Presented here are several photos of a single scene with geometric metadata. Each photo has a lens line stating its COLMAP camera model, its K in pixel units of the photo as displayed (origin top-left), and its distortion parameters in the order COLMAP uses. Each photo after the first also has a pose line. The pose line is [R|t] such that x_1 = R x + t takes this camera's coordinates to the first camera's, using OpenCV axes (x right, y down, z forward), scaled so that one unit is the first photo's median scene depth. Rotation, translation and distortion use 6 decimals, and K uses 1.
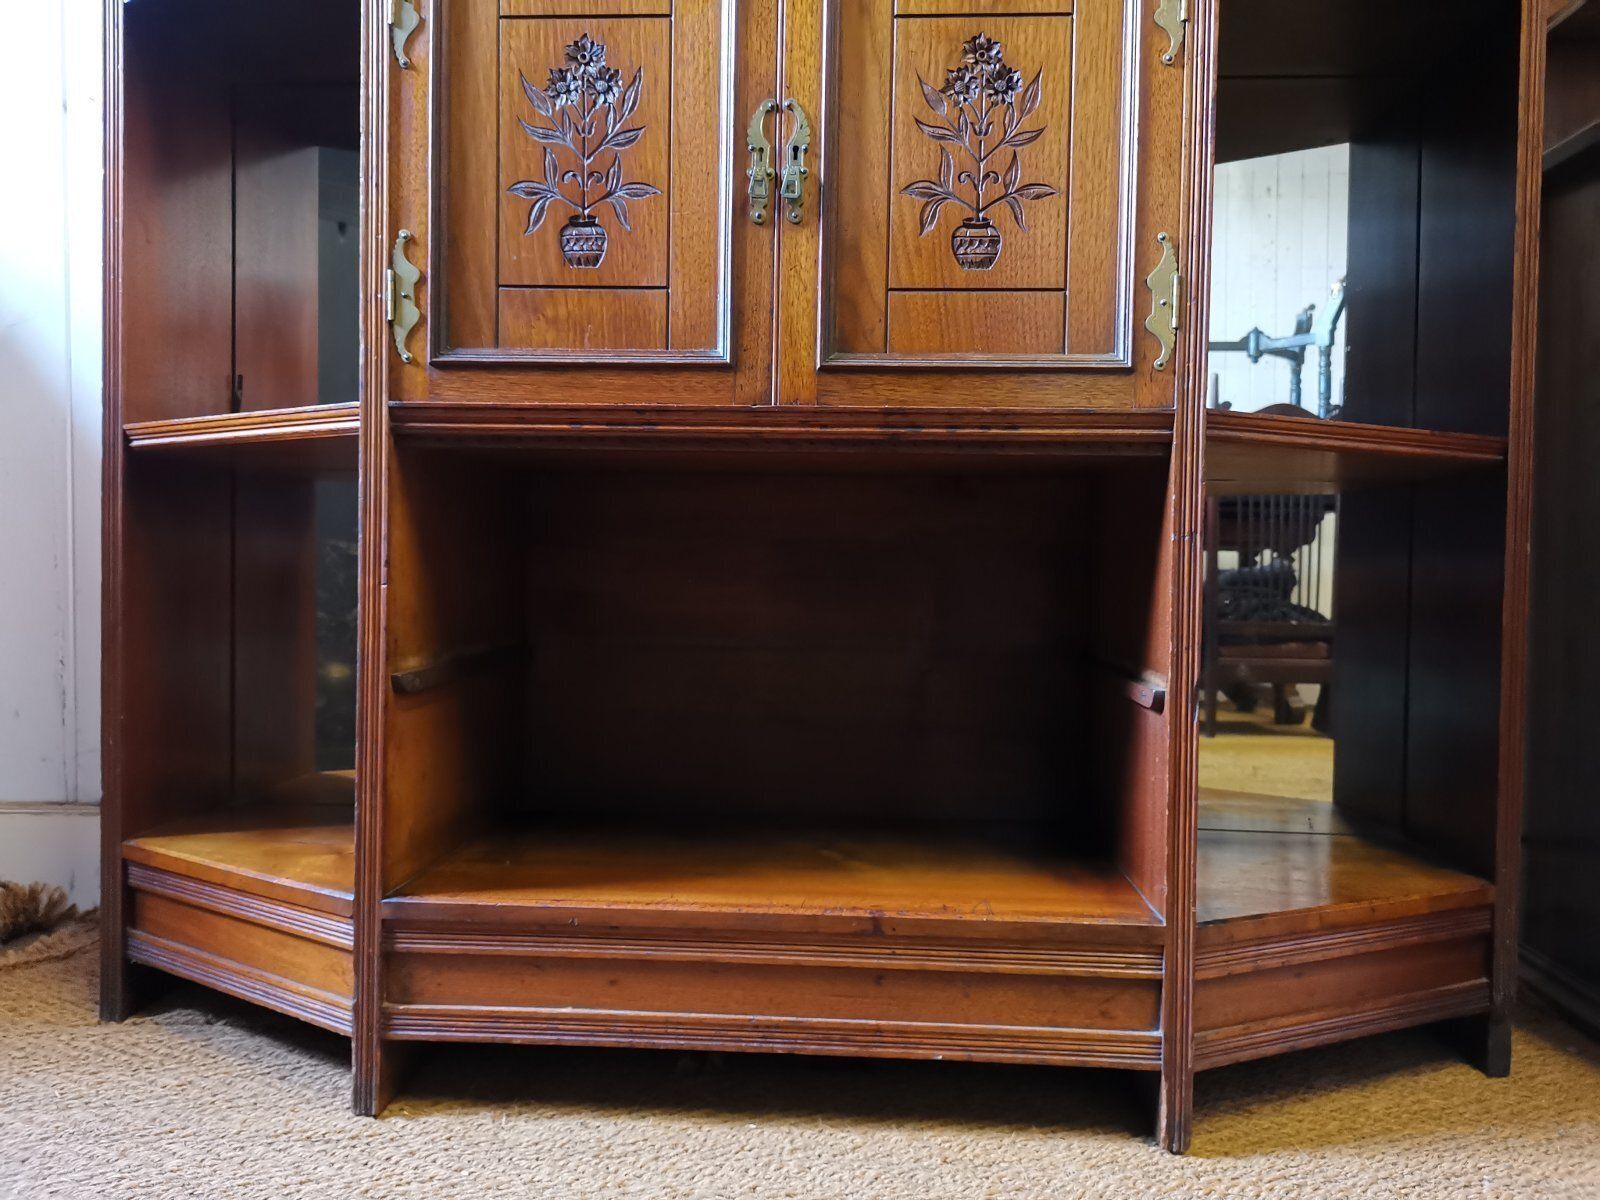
lens RADIAL K [[1229.6, 0, 803.3], [0, 1229.6, 604.7], [0, 0, 1]] dist [0.058402, -0.066696]
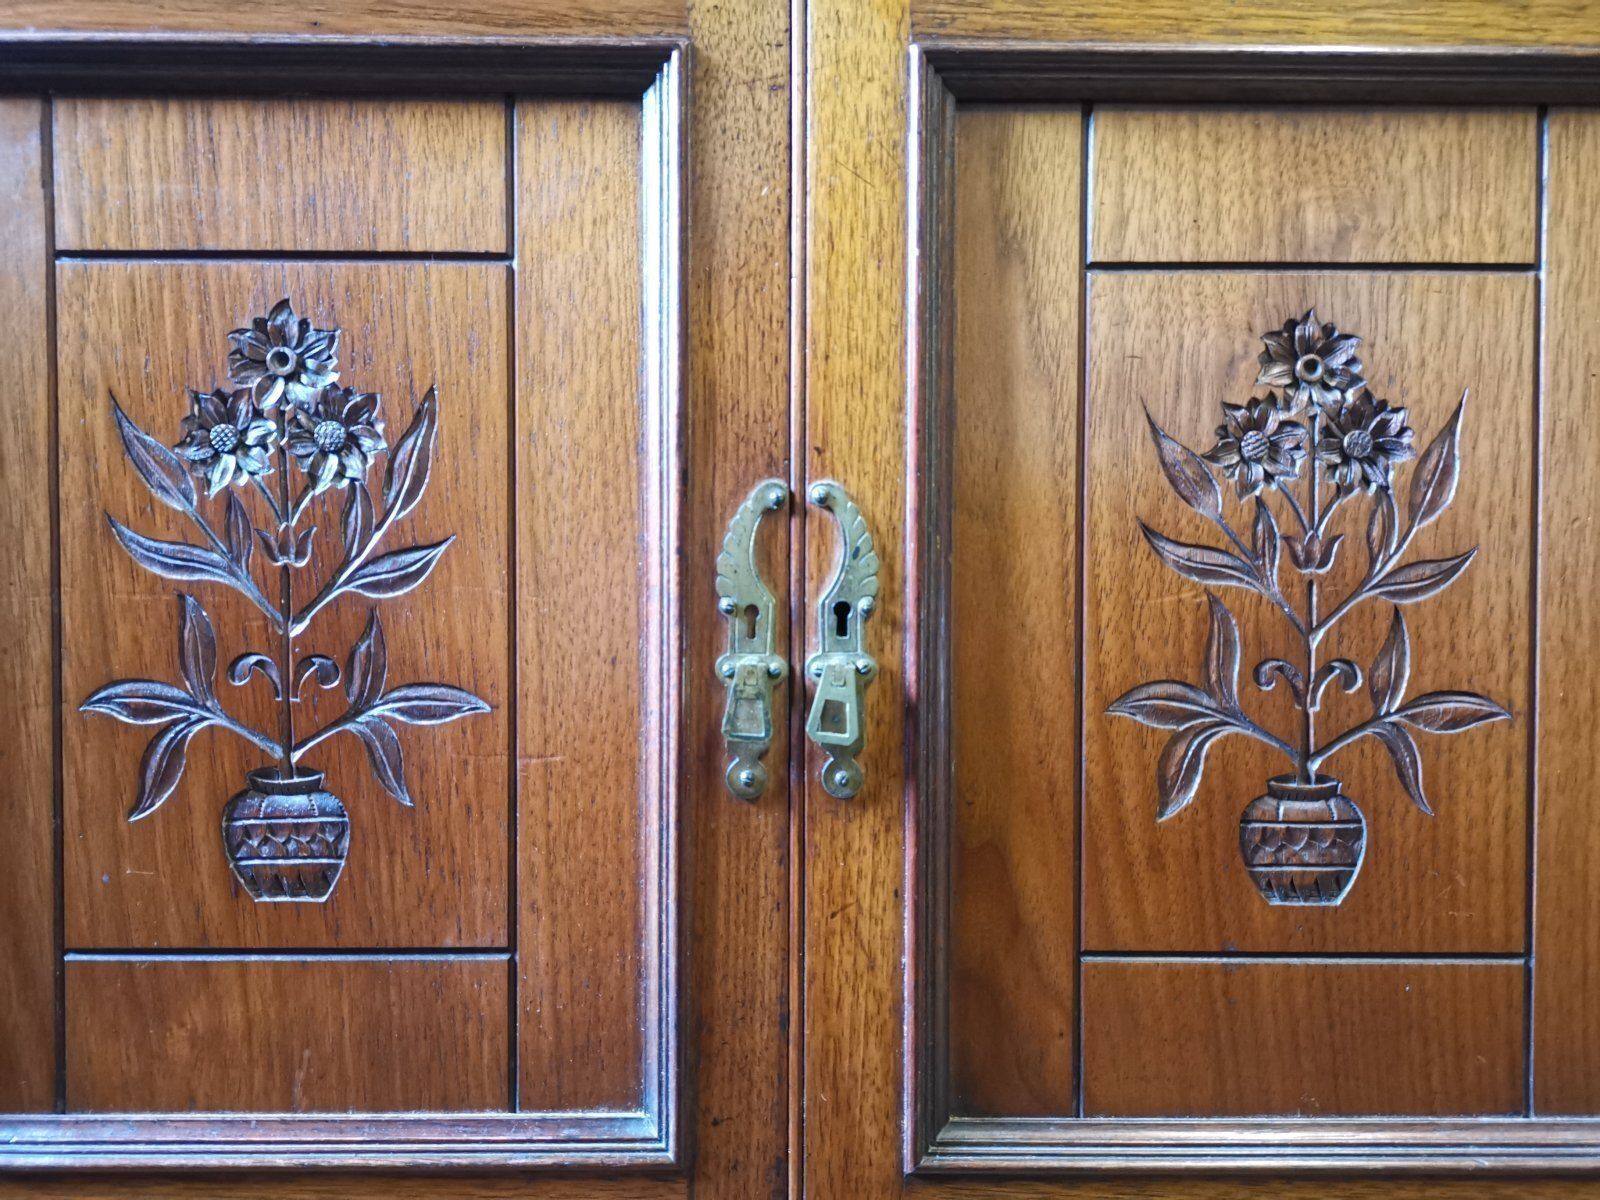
lens RADIAL K [[1229.6, 0, 795.3], [0, 1229.6, 596.6], [0, 0, 1]] dist [0.058402, -0.066696]
pose [[0.997532, -0.016613, 0.068226, -0.046486], [0.016235, 0.999850, 0.006085, -0.372908], [-0.068317, -0.004962, 0.997651, 0.614974]]
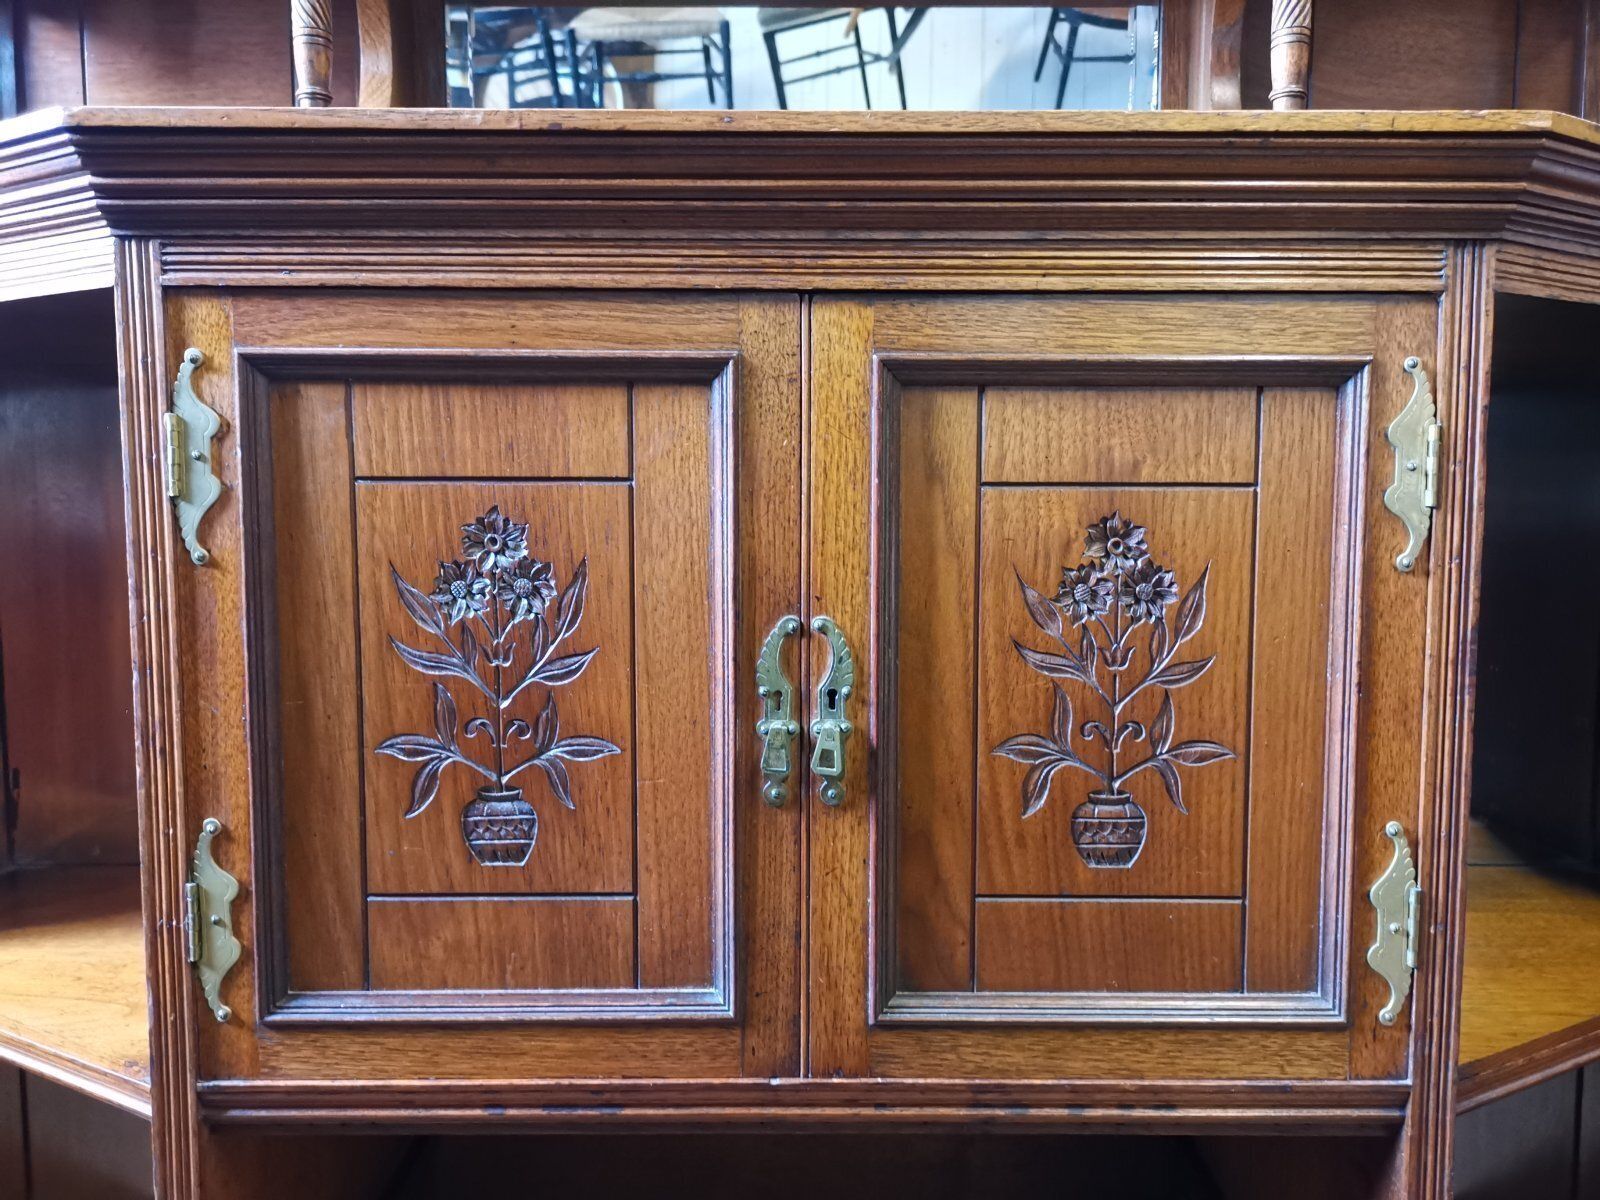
lens RADIAL K [[1229.6, 0, 803.9], [0, 1229.6, 602.9], [0, 0, 1]] dist [0.058402, -0.066696]
pose [[0.997607, -0.021185, 0.065819, -0.061483], [0.016929, 0.997770, 0.064564, -0.454547], [-0.067040, -0.063296, 0.995741, 0.364883]]
